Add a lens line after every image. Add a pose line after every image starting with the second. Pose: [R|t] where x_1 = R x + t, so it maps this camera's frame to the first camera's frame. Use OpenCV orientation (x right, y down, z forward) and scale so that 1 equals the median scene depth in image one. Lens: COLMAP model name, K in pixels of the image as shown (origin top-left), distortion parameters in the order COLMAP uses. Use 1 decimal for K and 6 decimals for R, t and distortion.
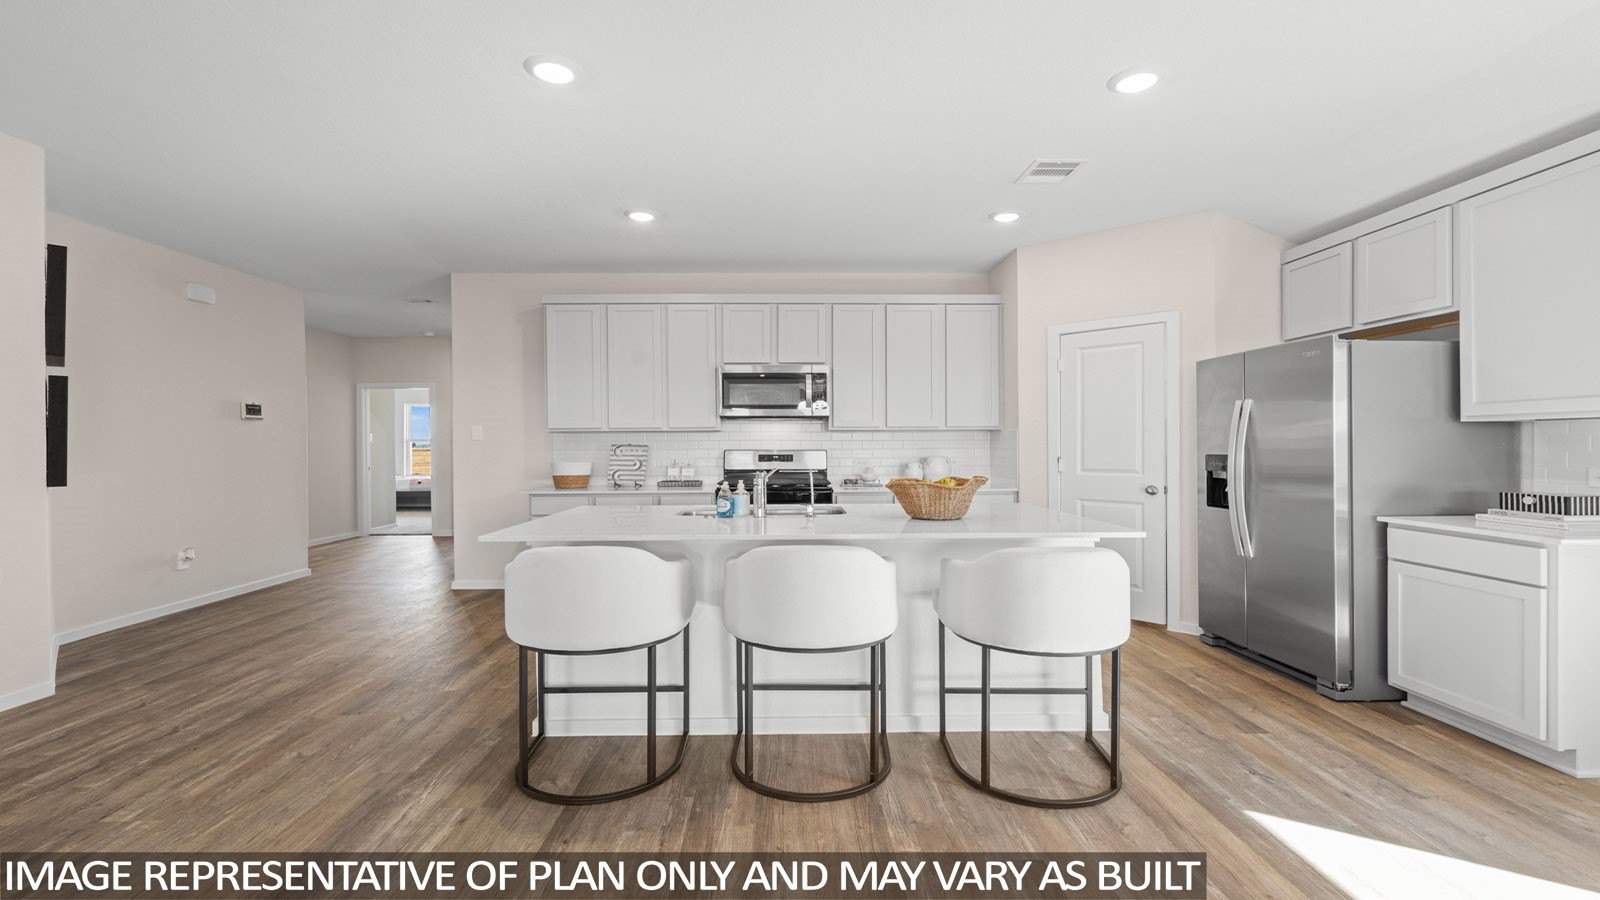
lens RADIAL K [[696.1, 0, 795.7], [0, 696.1, 443.0], [0, 0, 1]] dist [-0.002541, -0.000630]
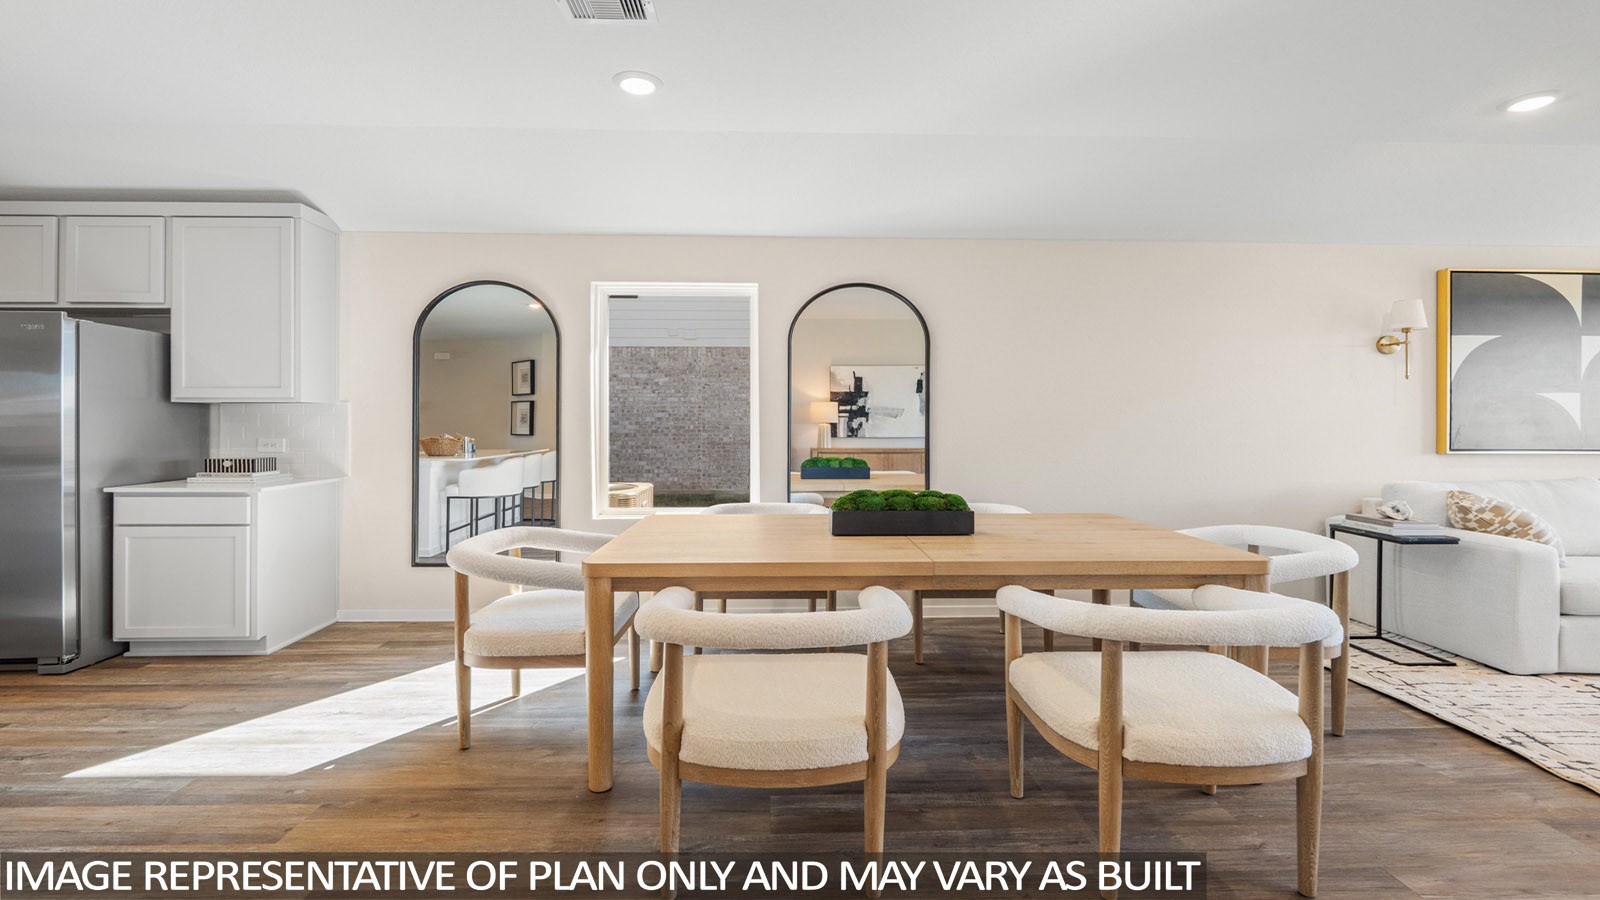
lens RADIAL K [[725.5, 0, 796.0], [0, 725.5, 414.4], [0, 0, 1]] dist [-0.000696, -0.000089]
pose [[-0.017373, 0.017354, 0.999698, -0.299744], [-0.002435, 0.999846, -0.017399, 0.009459], [-0.999846, -0.002737, -0.017328, -0.046123]]
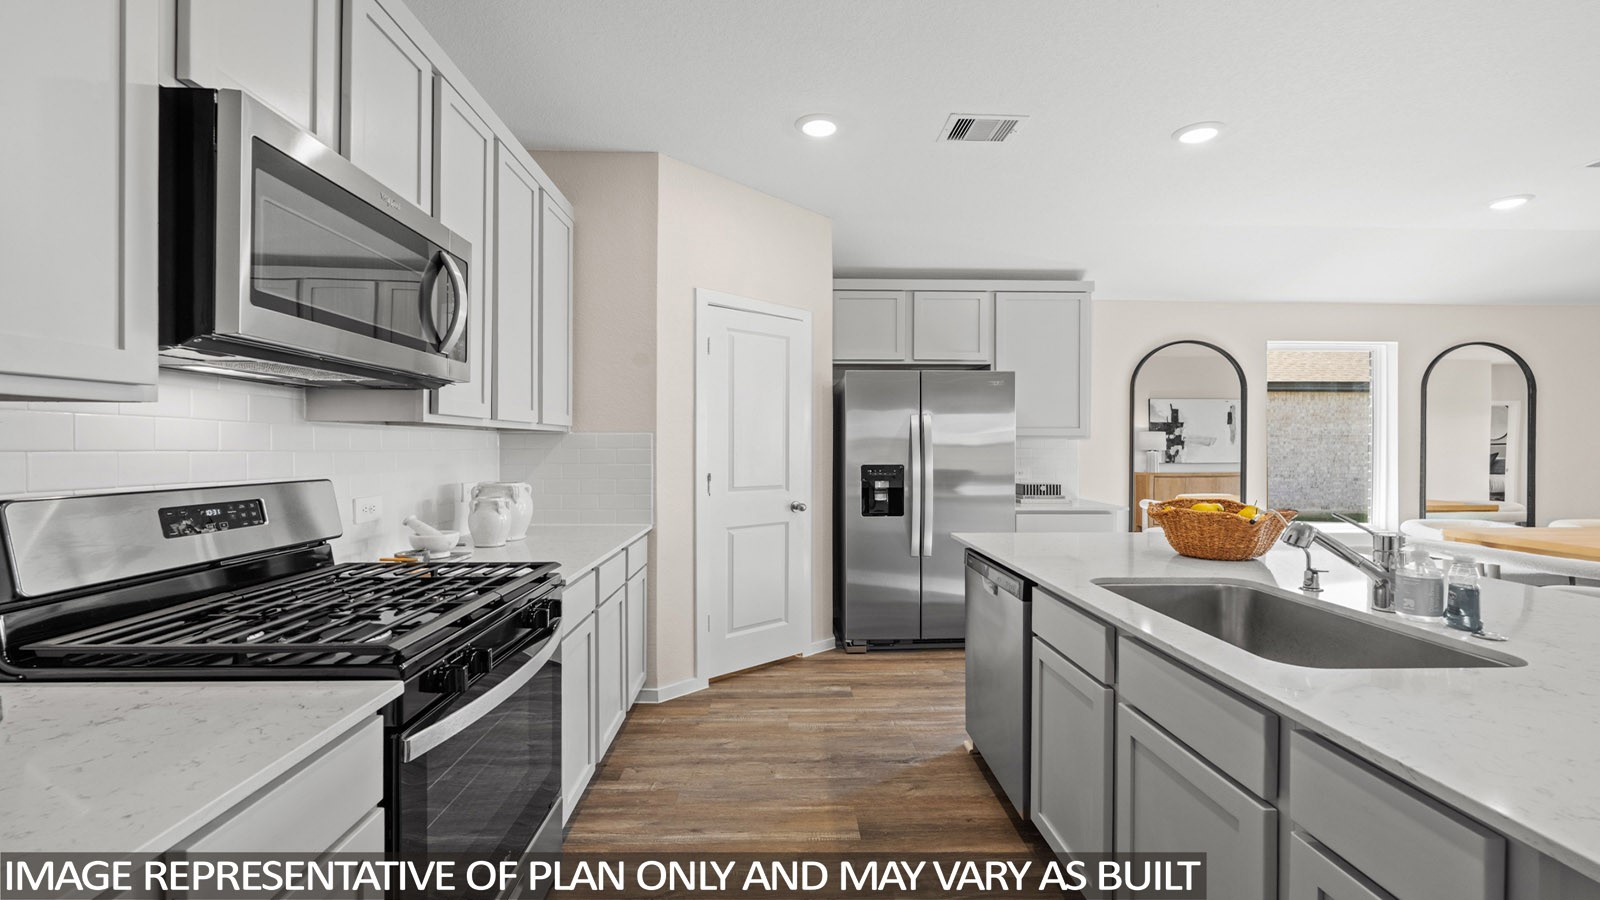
lens RADIAL K [[705.6, 0, 800.0], [0, 705.6, 450.0], [0, 0, 1]] dist [-0.011931, 0.000041]
pose [[-0.013756, -0.004492, 0.999895, -0.557889], [-0.006624, 0.999968, 0.004401, -0.011663], [-0.999883, -0.006563, -0.013785, 1.442266]]
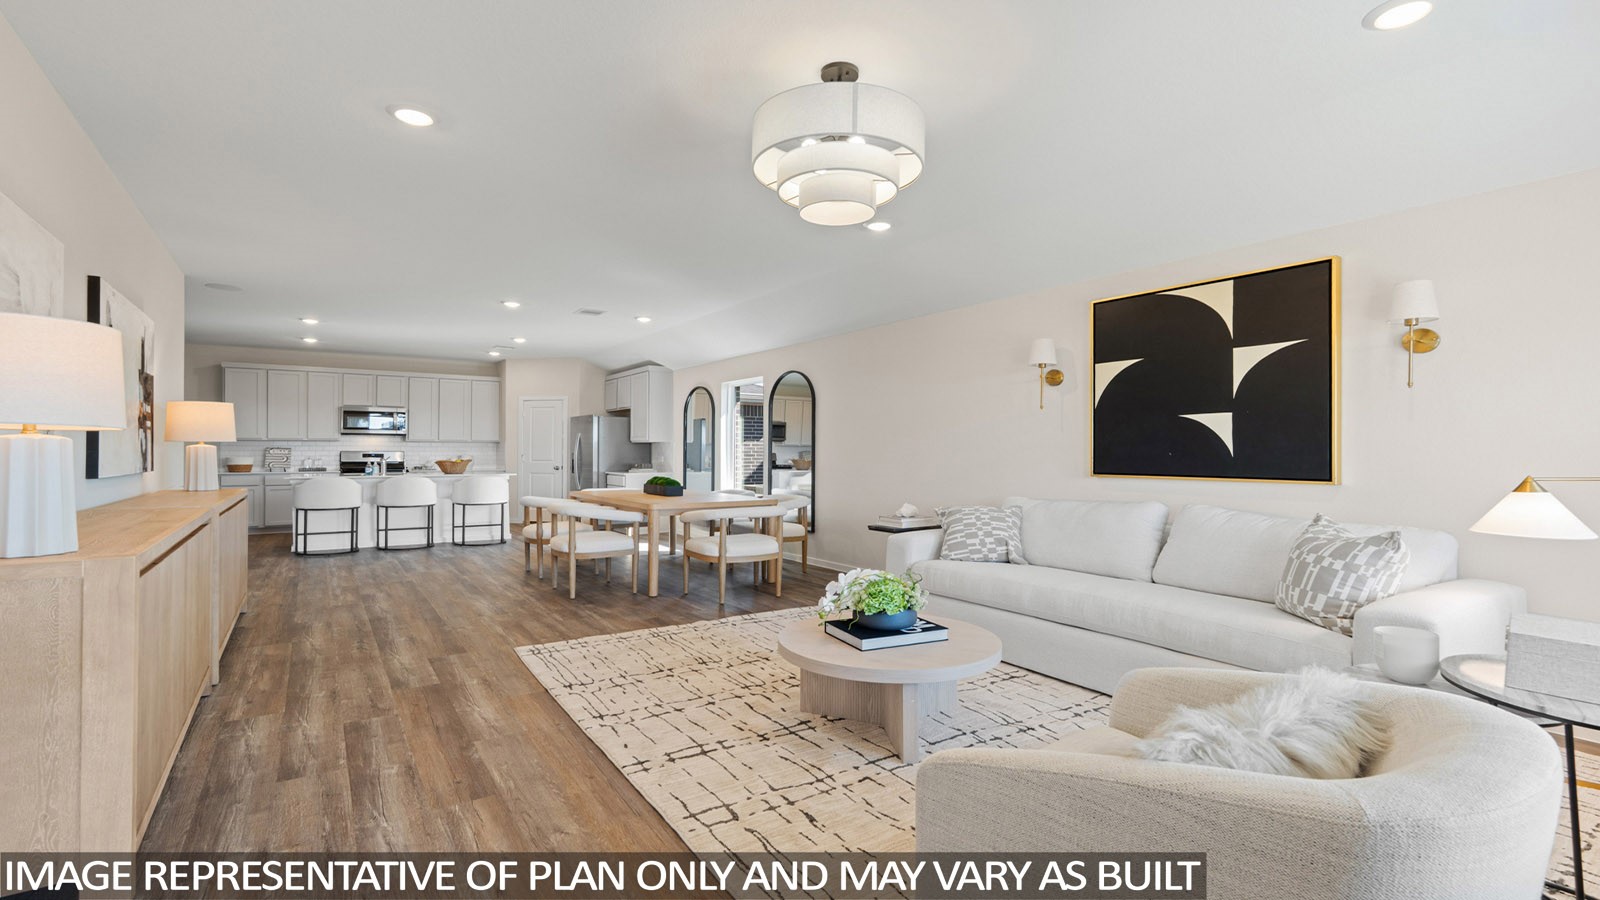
lens RADIAL K [[757.7, 0, 800.0], [0, 757.7, 450.0], [0, 0, 1]] dist [-0.000318, -0.000009]
pose [[0.848771, 0.009022, 0.528684, -0.240802], [-0.007392, 0.999959, -0.005197, 0.016139], [-0.528709, 0.000503, 0.848803, -2.426409]]
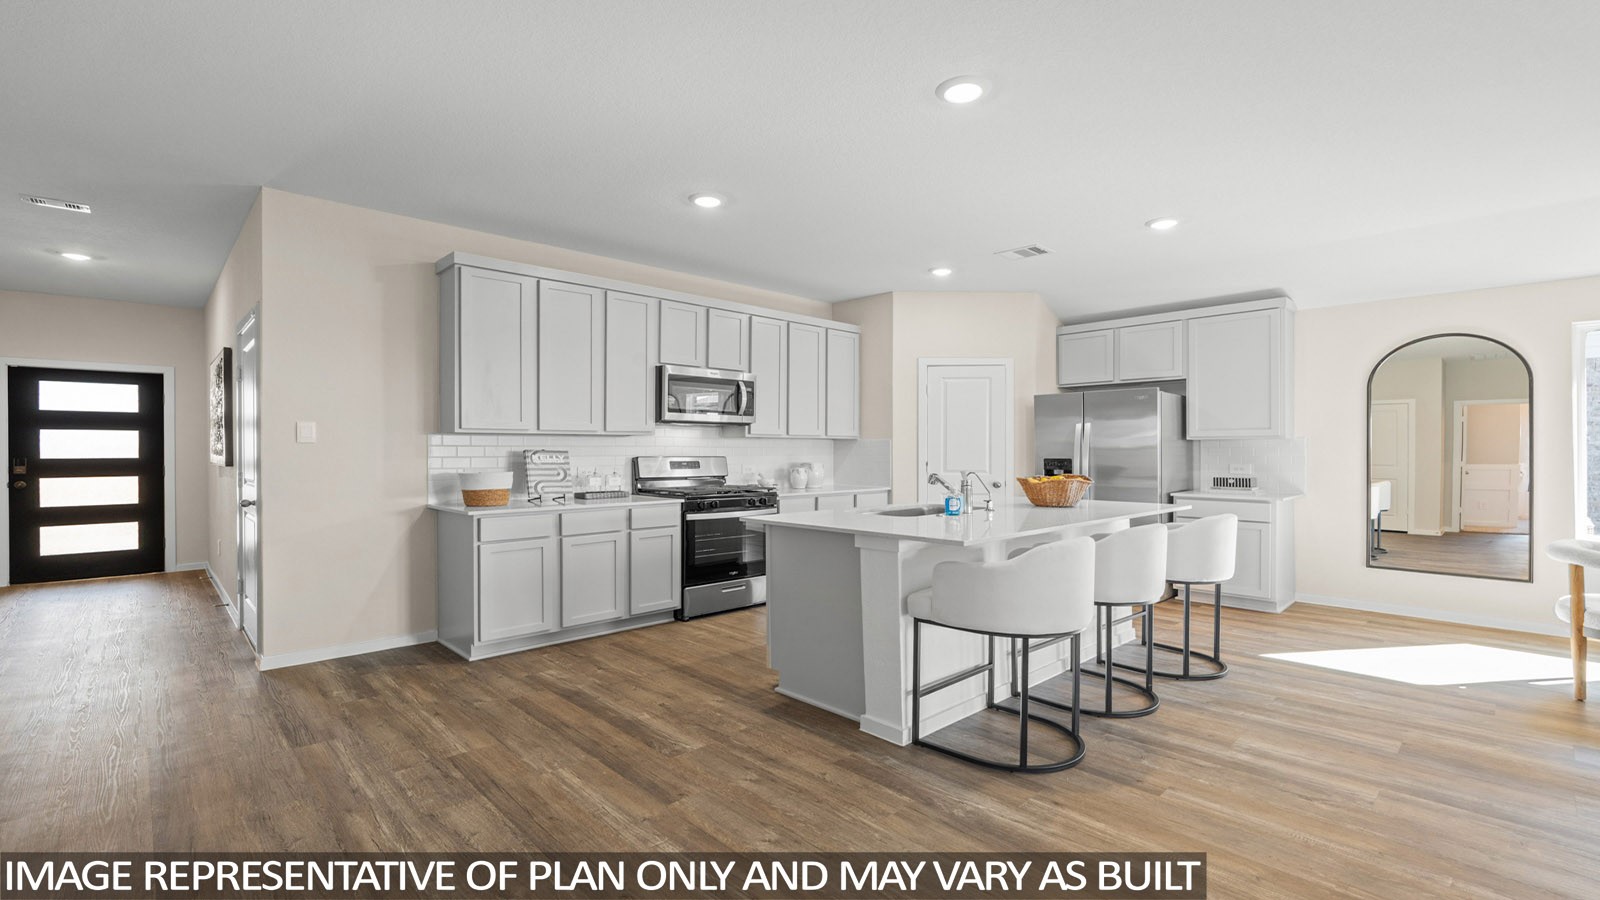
lens RADIAL K [[698.6, 0, 790.4], [0, 698.6, 449.5], [0, 0, 1]] dist [-0.002674, -0.000138]
pose [[0.746649, 0.002808, 0.665213, -1.048257], [-0.004948, 0.999987, 0.001332, -0.003003], [-0.665200, -0.004286, 0.746653, 0.326477]]
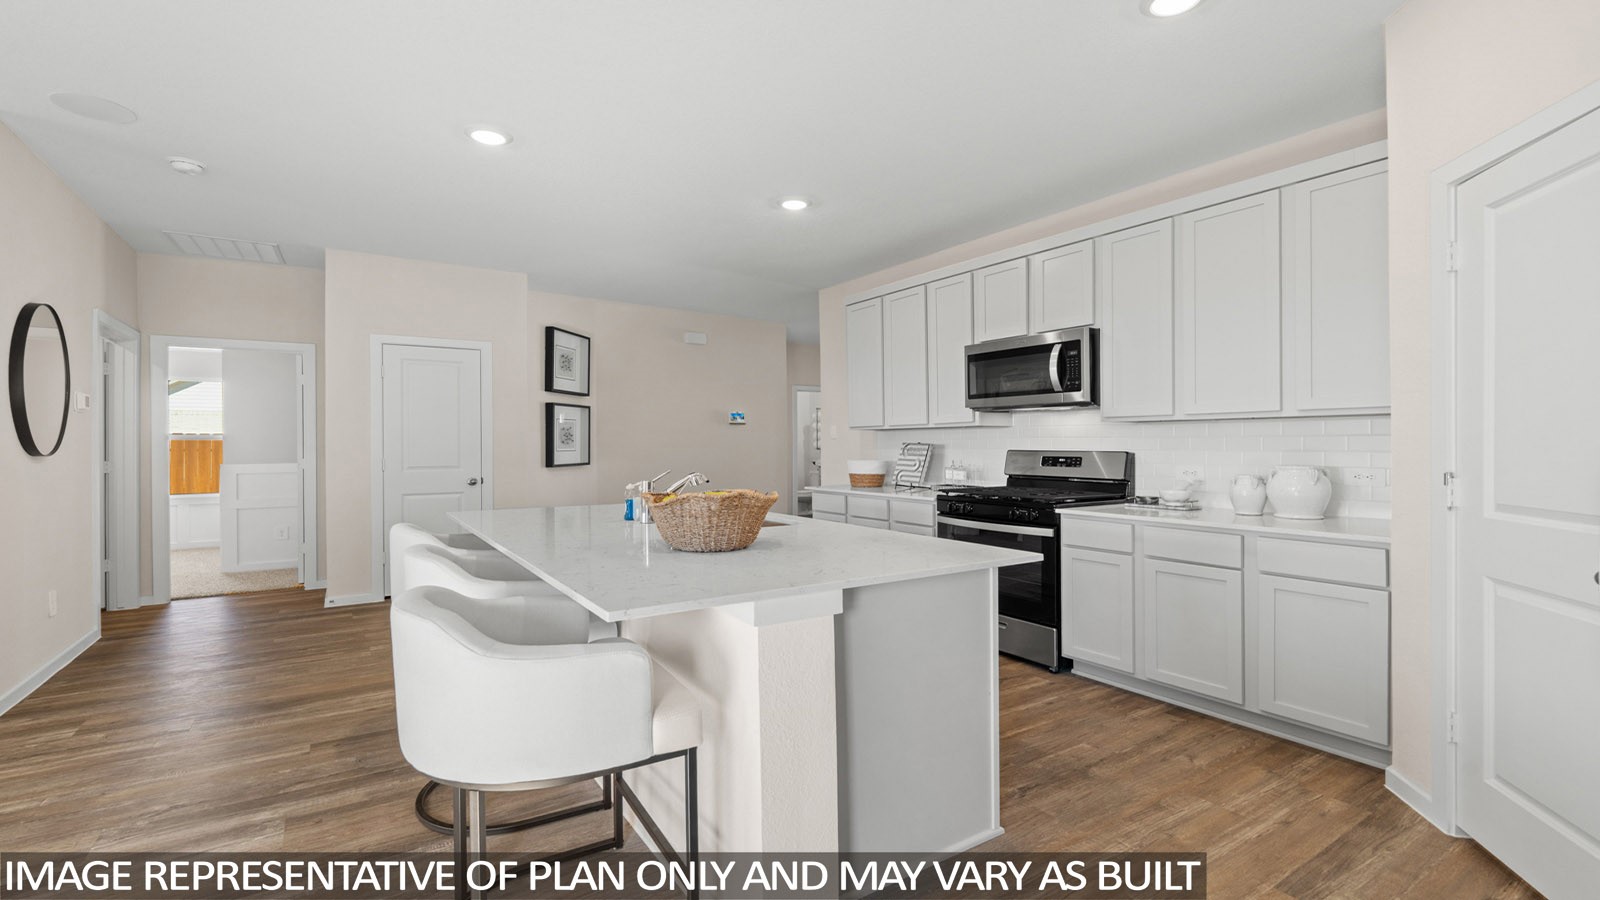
lens RADIAL K [[696.1, 0, 795.7], [0, 696.1, 443.0], [0, 0, 1]] dist [-0.002541, -0.000630]
pose [[0.531159, 0.001172, -0.847271, 0.829047], [0.005260, 0.999975, 0.004680, -0.004700], [0.847256, -0.006942, 0.531140, 0.682751]]
